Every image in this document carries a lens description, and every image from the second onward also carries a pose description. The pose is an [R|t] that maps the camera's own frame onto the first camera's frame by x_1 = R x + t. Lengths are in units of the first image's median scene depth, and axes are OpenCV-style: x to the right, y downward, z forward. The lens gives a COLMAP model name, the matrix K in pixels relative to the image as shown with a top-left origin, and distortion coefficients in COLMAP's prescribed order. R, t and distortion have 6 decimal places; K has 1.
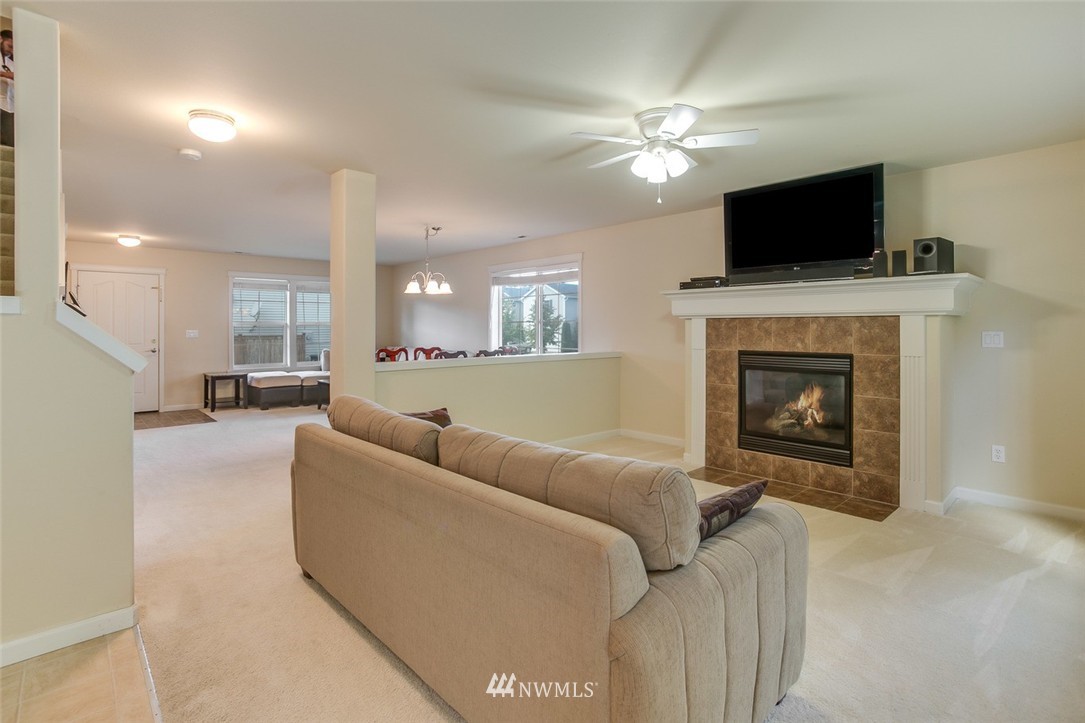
lens RADIAL K [[503.8, 0, 545.1], [0, 503.8, 324.3], [0, 0, 1]] dist [-0.063720, 0.023367]
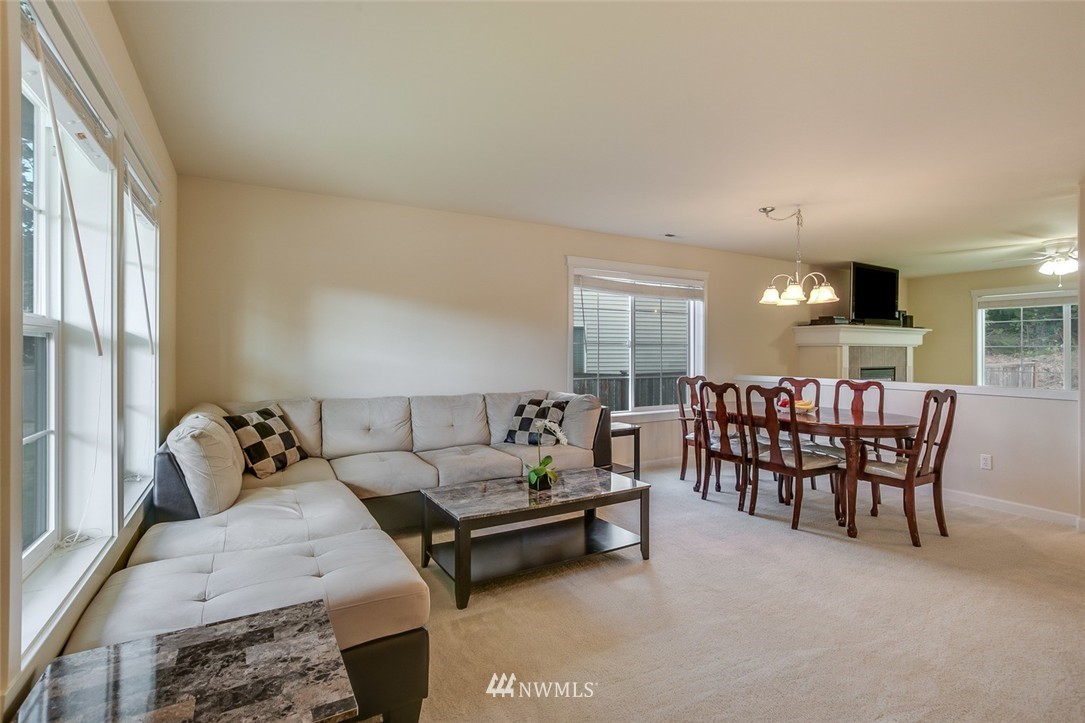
lens RADIAL K [[517.8, 0, 542.3], [0, 517.8, 348.1], [0, 0, 1]] dist [-0.045782, 0.025115]
pose [[0.240919, 0.009699, 0.970497, -1.349392], [-0.009193, 0.999928, -0.007711, 0.014260], [-0.970502, -0.007064, 0.240991, 1.549537]]
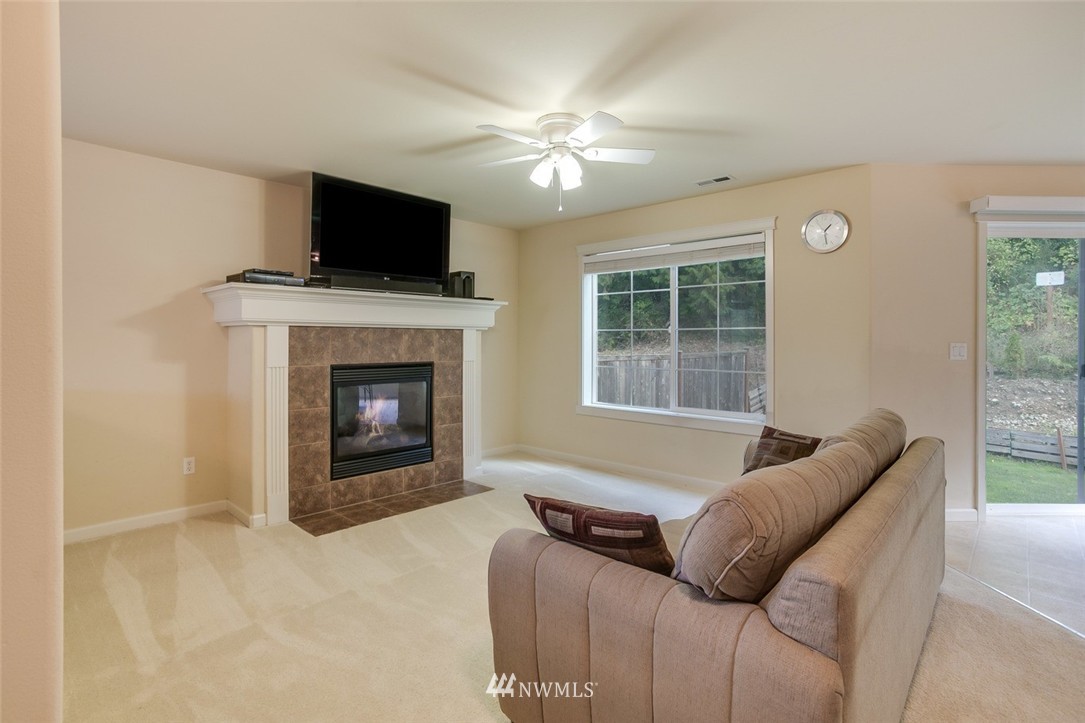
lens RADIAL K [[524.7, 0, 541.4], [0, 524.7, 342.8], [0, 0, 1]] dist [-0.044147, 0.027960]
pose [[-0.044549, -0.006851, 0.998984, -0.502966], [-0.009731, 0.999932, 0.006423, 0.005159], [-0.998960, -0.009435, -0.044613, 0.674116]]
